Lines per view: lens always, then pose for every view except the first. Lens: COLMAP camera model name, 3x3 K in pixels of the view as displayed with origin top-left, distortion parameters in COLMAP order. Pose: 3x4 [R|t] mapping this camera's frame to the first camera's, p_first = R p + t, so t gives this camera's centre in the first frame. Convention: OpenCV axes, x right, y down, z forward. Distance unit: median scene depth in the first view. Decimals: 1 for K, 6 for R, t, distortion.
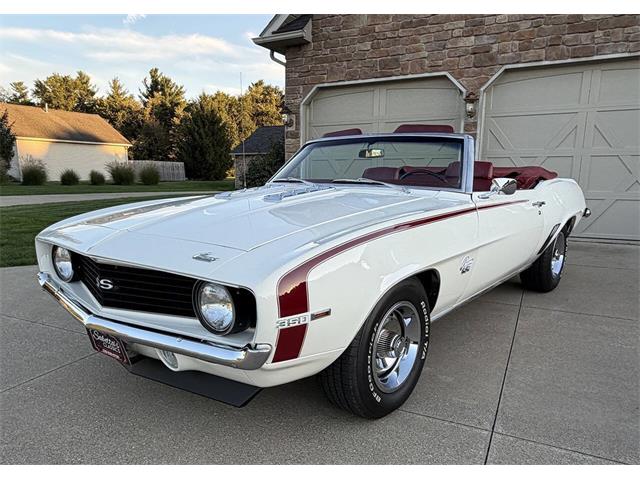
lens RADIAL K [[479.5, 0, 283.2], [0, 479.5, 269.3], [0, 0, 1]] dist [-0.000617, 0.002065]
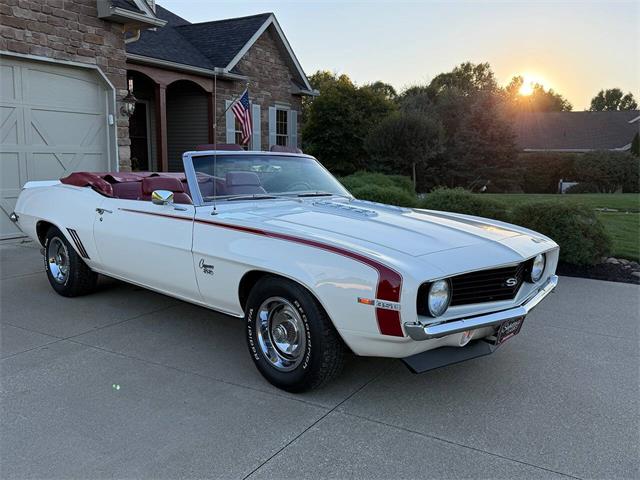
lens RADIAL K [[557.9, 0, 320.0], [0, 557.9, 240.0], [0, 0, 1]] dist [0.147586, -0.255857]
pose [[0.015046, -0.142987, 0.989610, -0.518871], [0.188496, 0.972382, 0.137632, -0.107967], [-0.981959, 0.184466, 0.041583, 0.389974]]
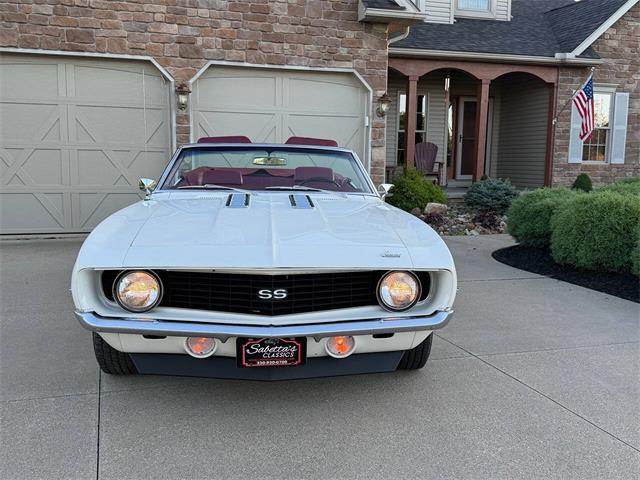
lens RADIAL K [[619.5, 0, 323.0], [0, 619.5, 237.2], [0, 0, 1]] dist [0.183158, -0.363831]
pose [[0.676925, -0.081834, 0.731489, -0.353785], [0.133710, 0.990937, -0.012877, -0.017496], [-0.723806, 0.106524, 0.681732, -0.010645]]
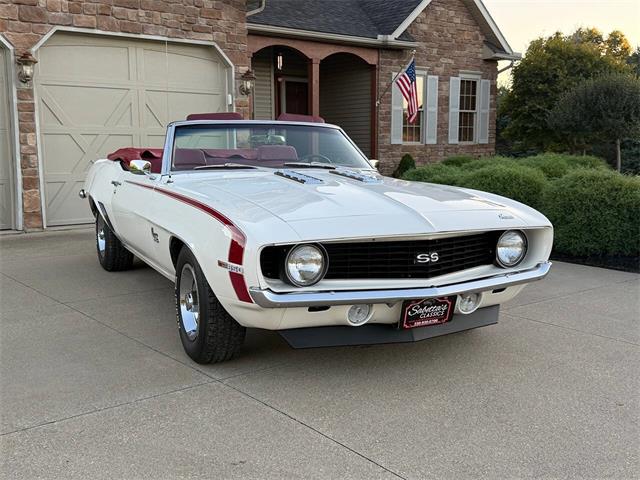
lens RADIAL K [[683.3, 0, 325.2], [0, 683.3, 239.8], [0, 0, 1]] dist [0.192959, -0.410194]
pose [[0.363773, -0.127246, 0.922755, -0.534616], [0.189215, 0.980067, 0.060556, -0.043223], [-0.912067, 0.152571, 0.380599, 0.161642]]
